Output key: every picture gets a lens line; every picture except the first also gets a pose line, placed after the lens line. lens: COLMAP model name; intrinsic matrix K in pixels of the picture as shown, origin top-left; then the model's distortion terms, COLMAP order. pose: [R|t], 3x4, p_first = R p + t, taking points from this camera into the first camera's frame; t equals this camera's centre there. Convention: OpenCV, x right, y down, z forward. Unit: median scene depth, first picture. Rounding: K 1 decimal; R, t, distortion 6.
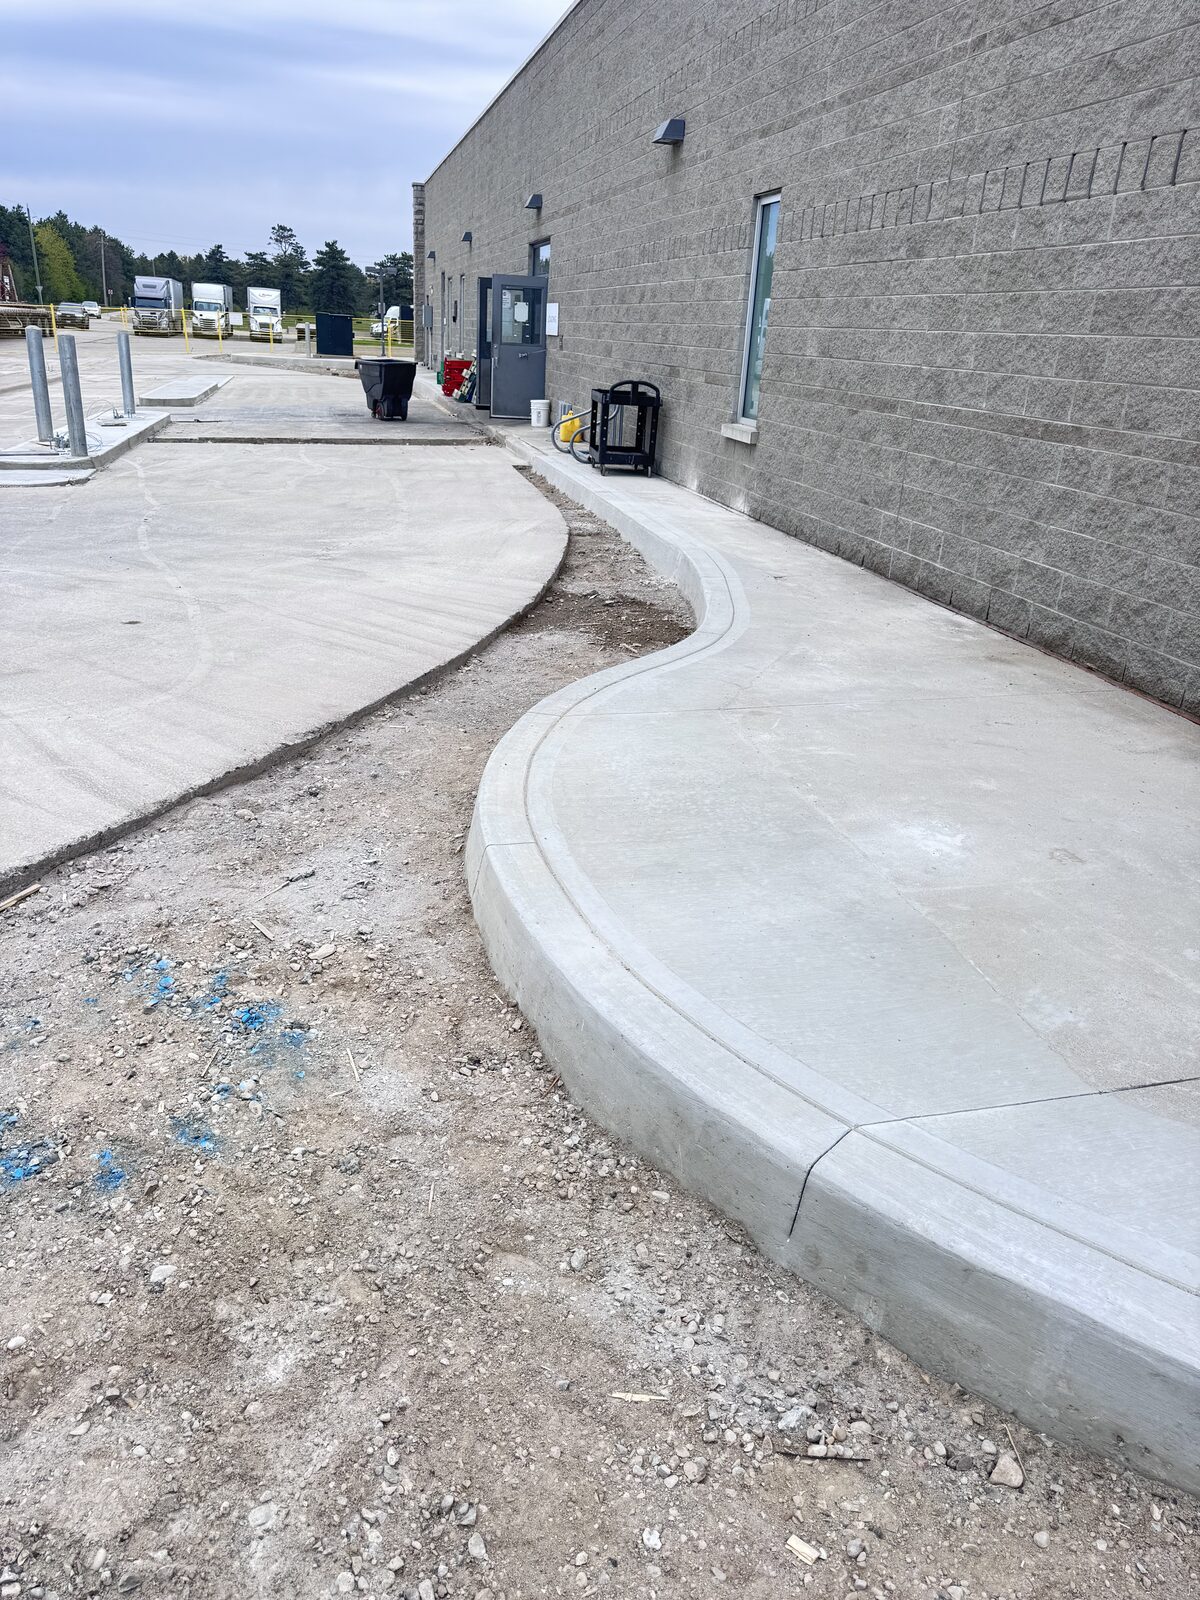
lens RADIAL K [[1128.9, 0, 597.6], [0, 1128.9, 795.1], [0, 0, 1]] dist [0.010518, 0.000797]
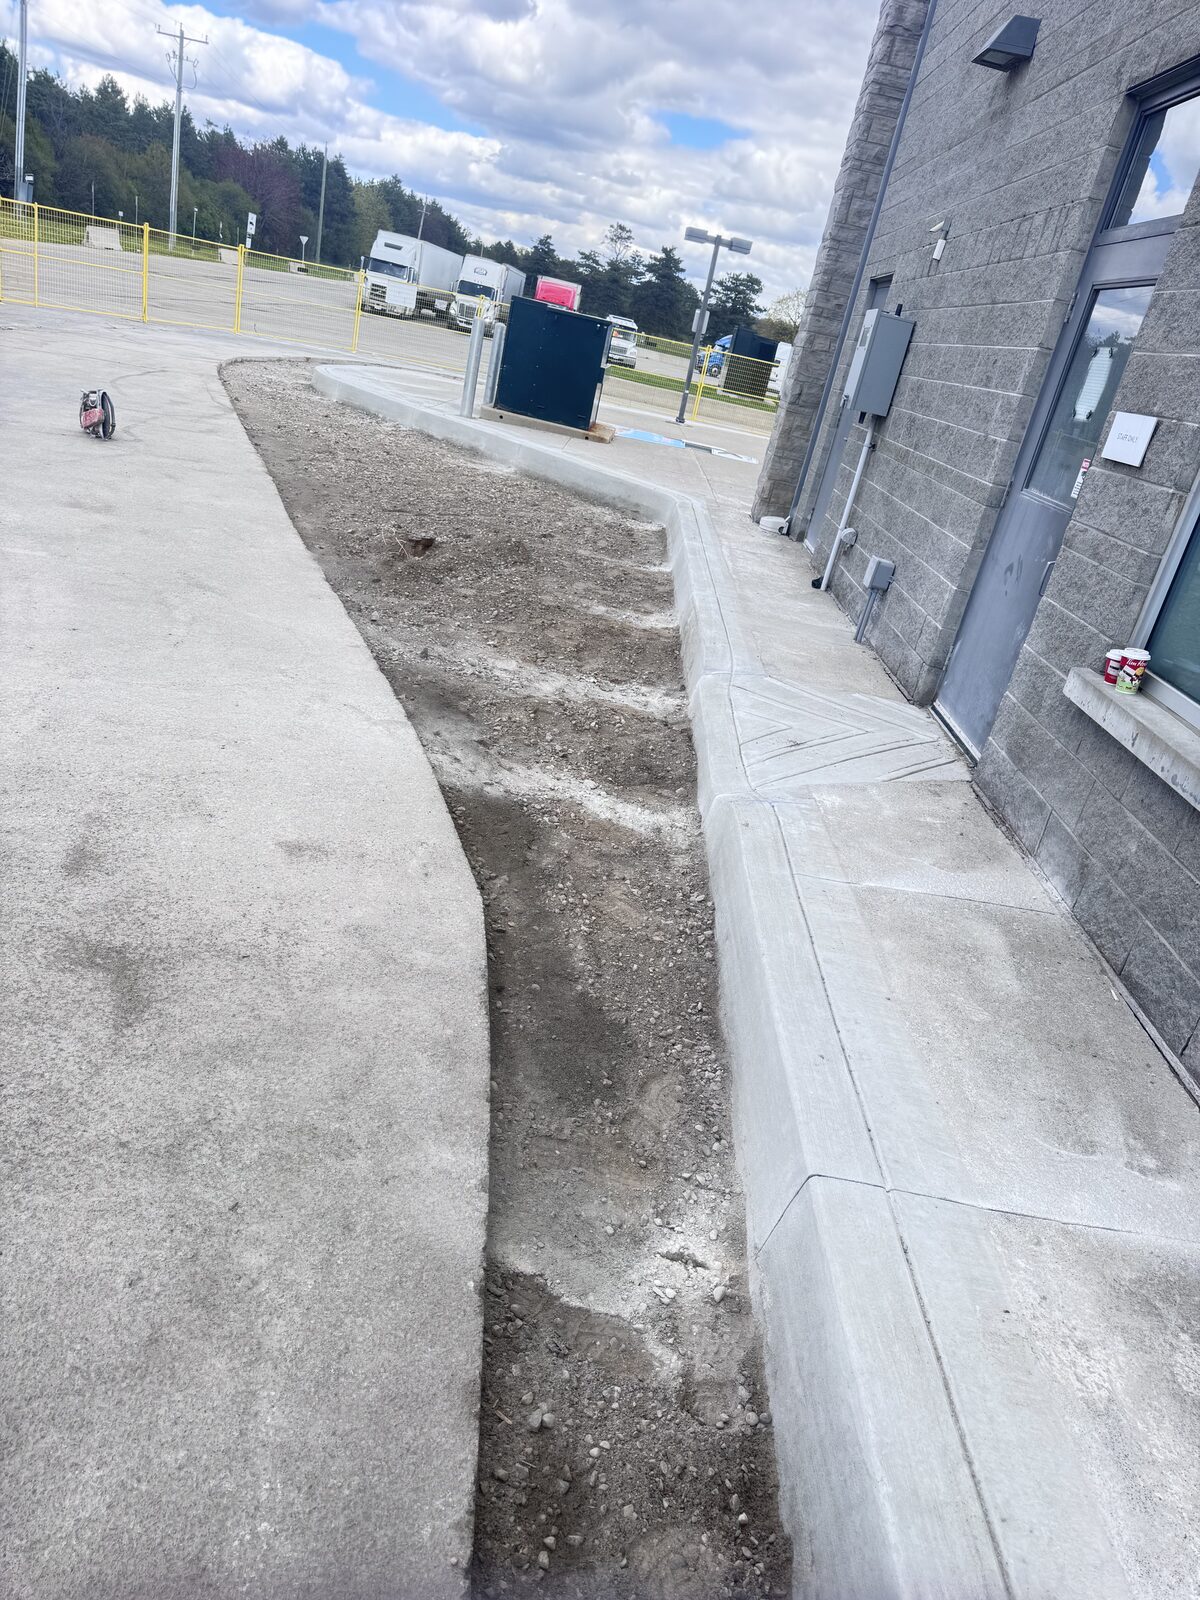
lens RADIAL K [[1128.9, 0, 605.0], [0, 1128.9, 758.7], [0, 0, 1]] dist [0.010518, 0.000797]
pose [[0.954106, 0.234665, -0.186050, -0.033850], [-0.244467, 0.969153, -0.031287, -0.079268], [0.172969, 0.075334, 0.982042, 0.187787]]
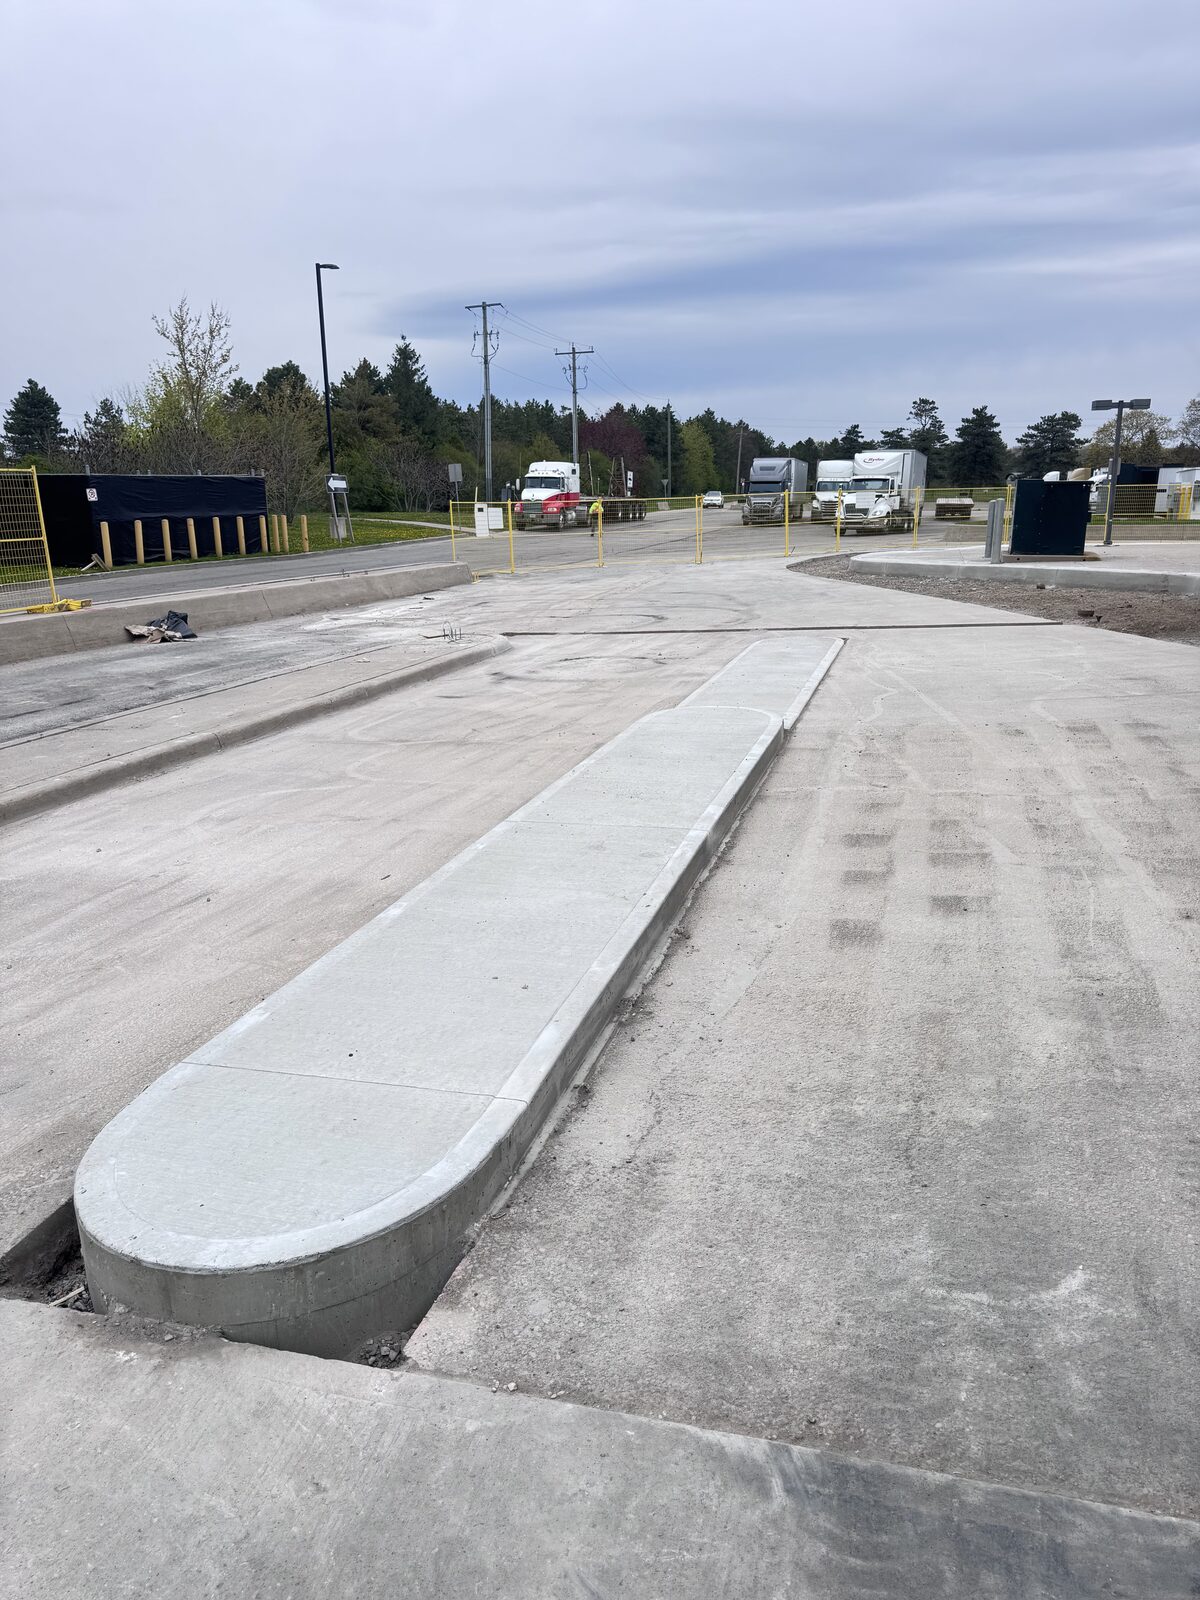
lens RADIAL K [[1128.9, 0, 598.9], [0, 1128.9, 806.2], [0, 0, 1]] dist [0.010518, 0.000797]
pose [[0.871636, 0.071035, -0.484979, -0.042112], [-0.133032, 0.986588, -0.094589, -0.055315], [0.471756, 0.146965, 0.869395, 0.130345]]
